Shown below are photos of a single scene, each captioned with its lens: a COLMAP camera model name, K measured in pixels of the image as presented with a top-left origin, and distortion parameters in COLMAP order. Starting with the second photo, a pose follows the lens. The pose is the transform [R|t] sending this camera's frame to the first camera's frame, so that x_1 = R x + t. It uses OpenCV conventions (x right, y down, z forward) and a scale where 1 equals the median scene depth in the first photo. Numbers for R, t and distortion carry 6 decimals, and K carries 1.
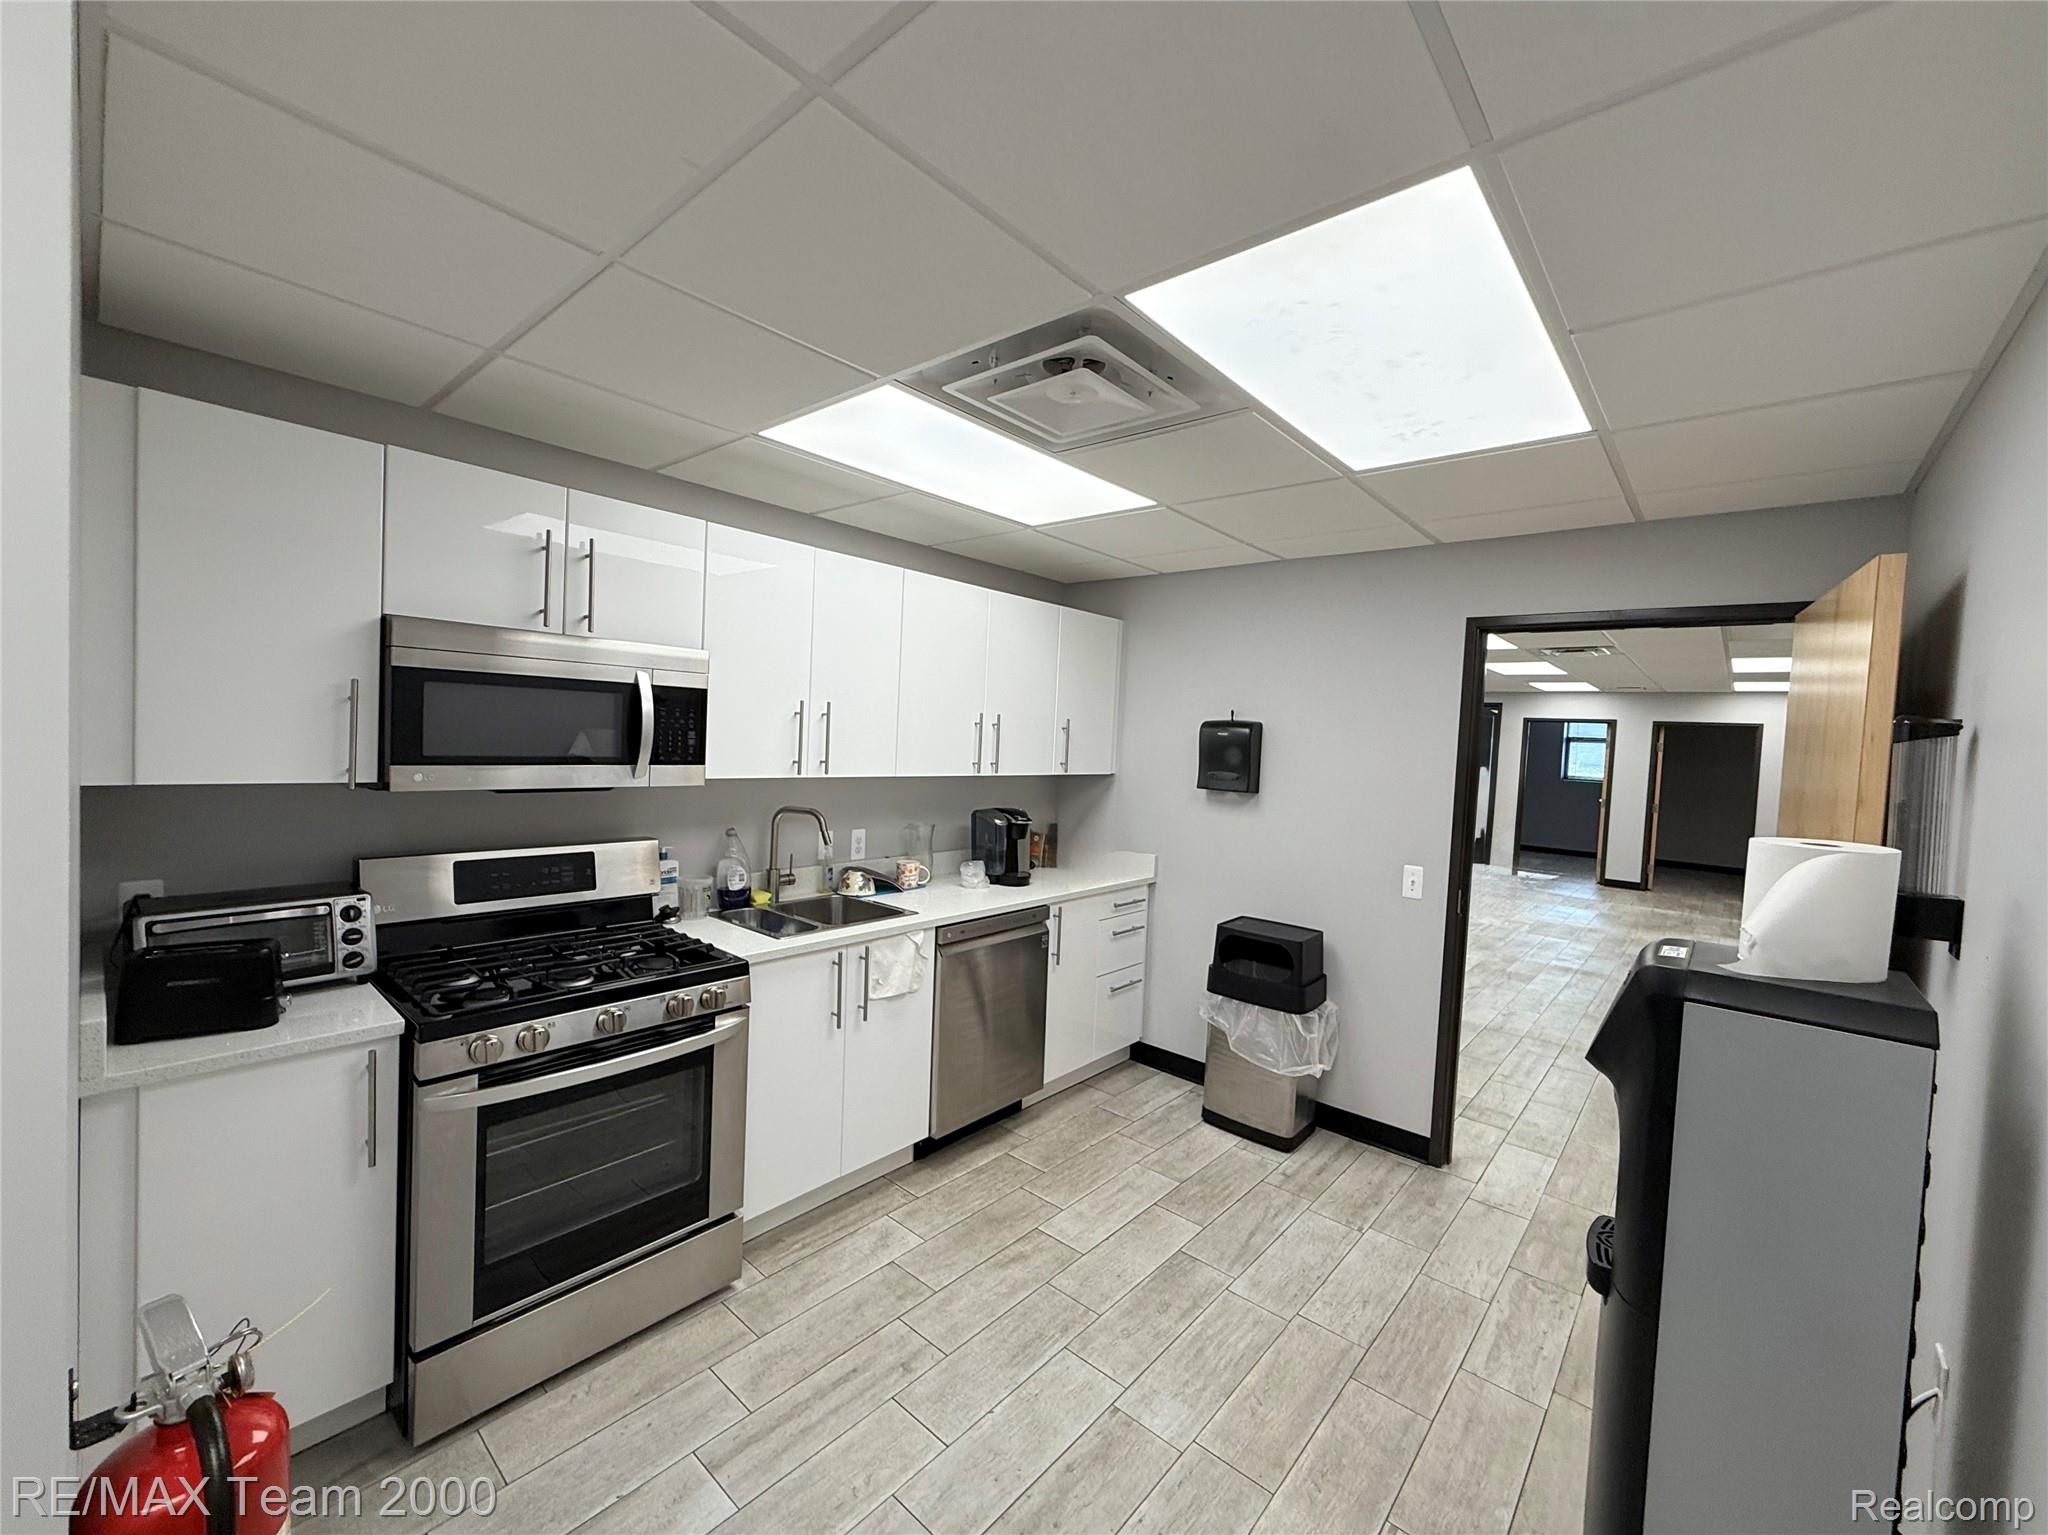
lens RADIAL K [[823.6, 0, 1022.5], [0, 823.6, 766.3], [0, 0, 1]] dist [0.001802, -0.000099]
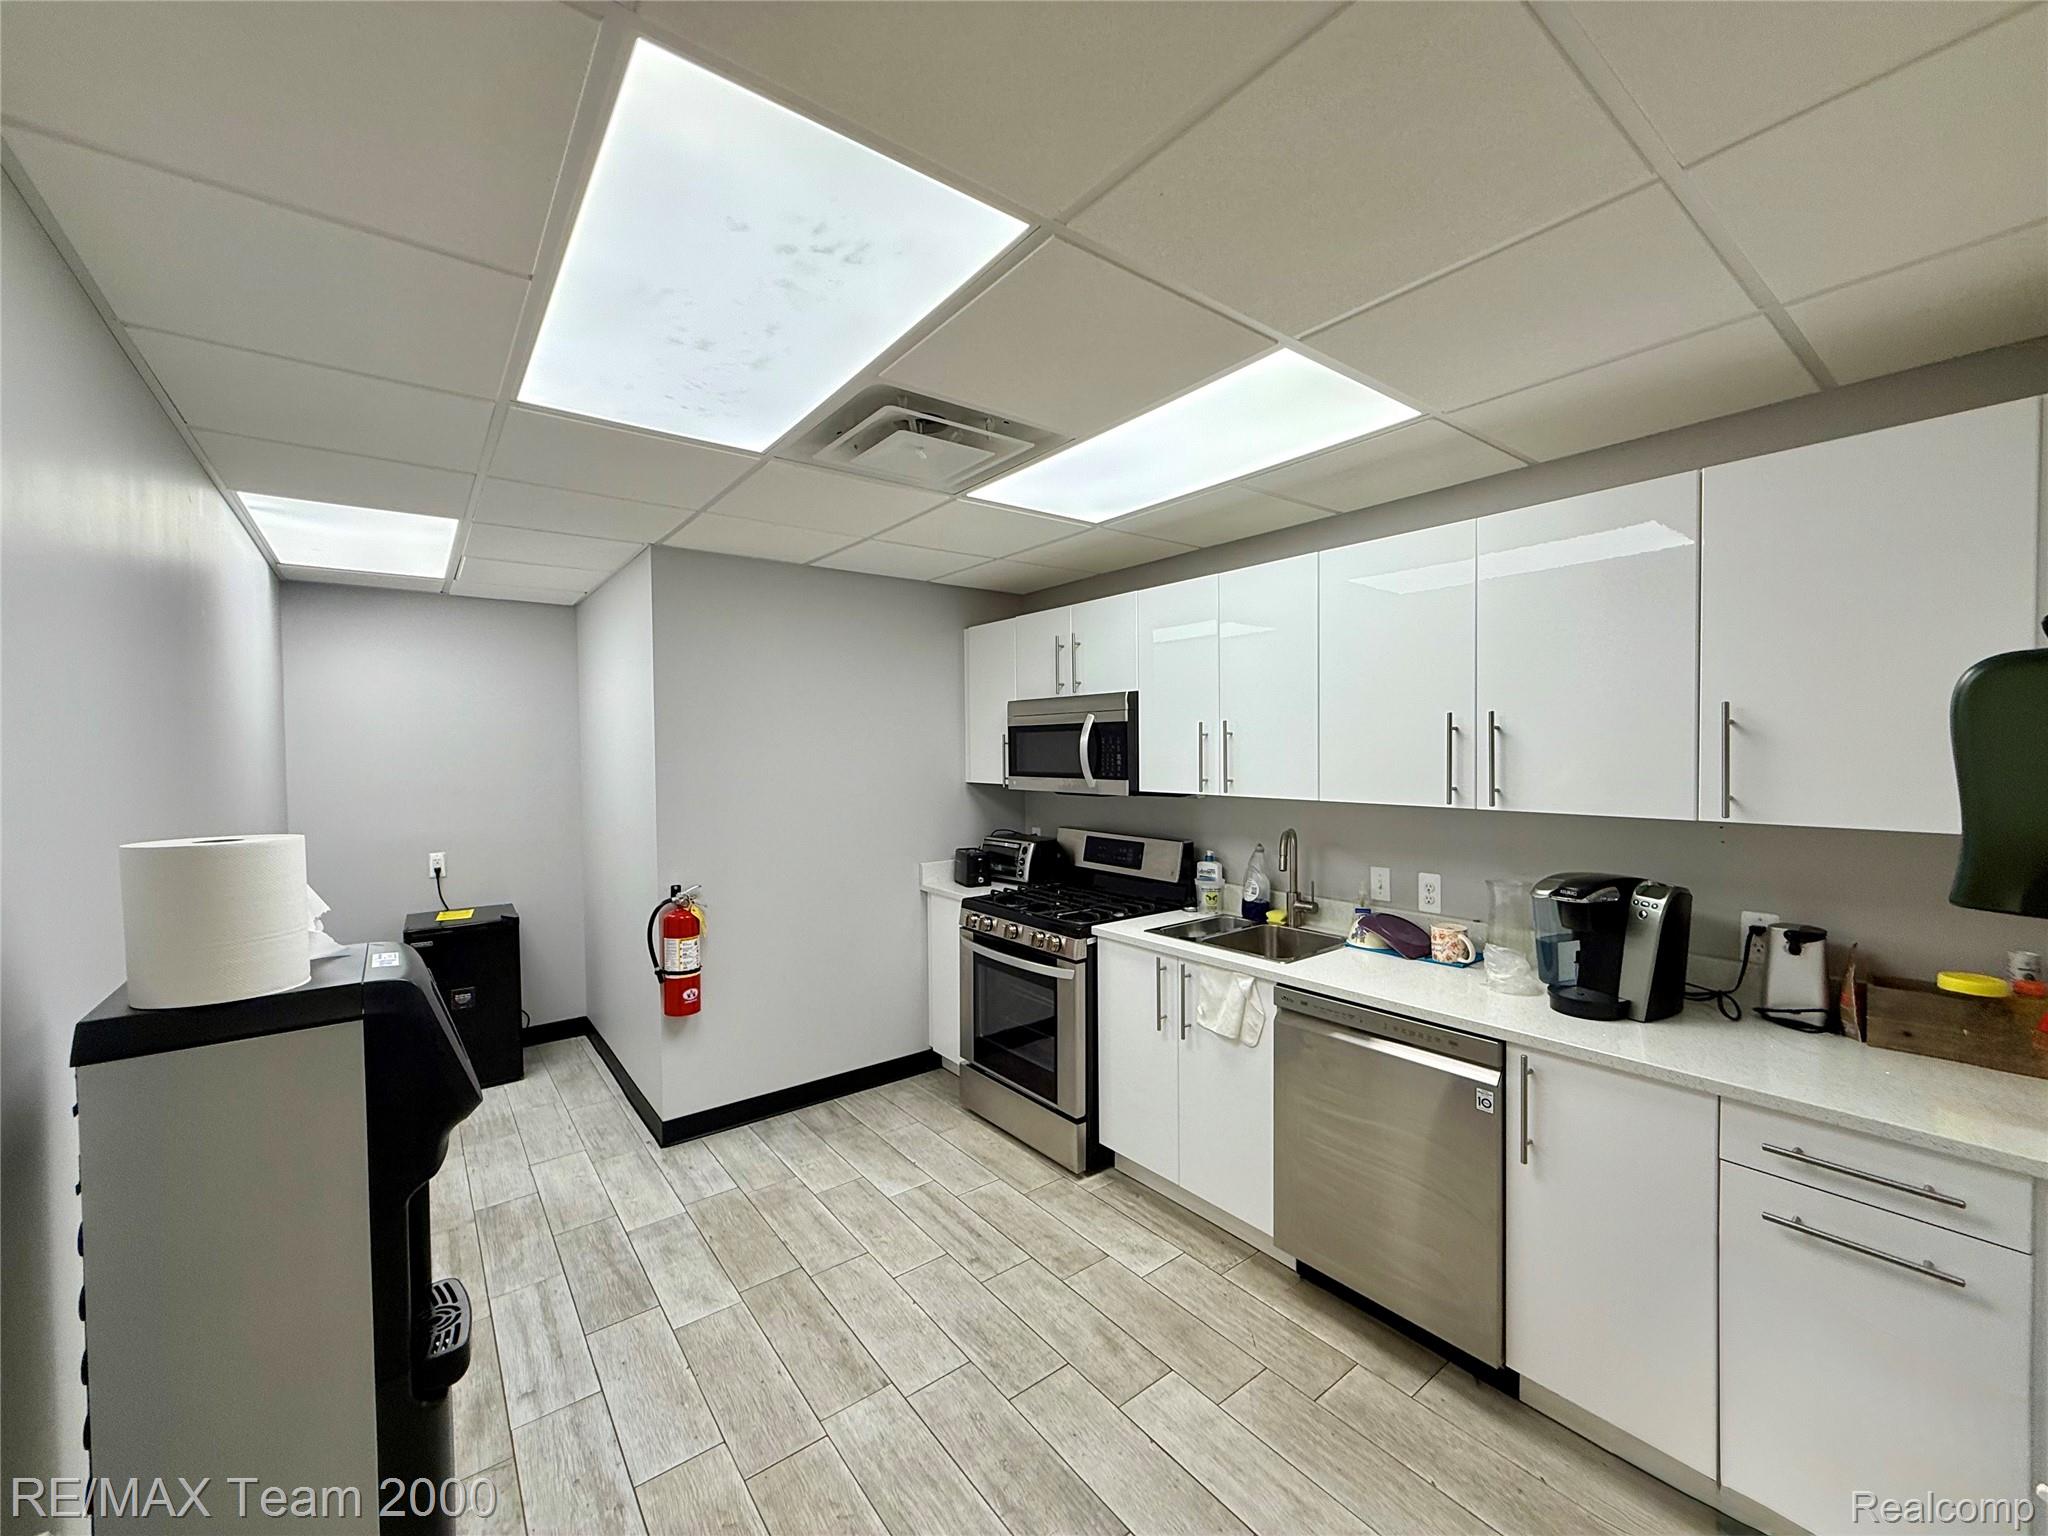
lens RADIAL K [[823.6, 0, 1025.2], [0, 823.6, 766.4], [0, 0, 1]] dist [0.001802, -0.000099]
pose [[-0.200132, -0.019905, -0.979567, 0.968204], [-0.035946, 0.999270, -0.012961, -0.000722], [0.979109, 0.032618, -0.200701, 1.170666]]
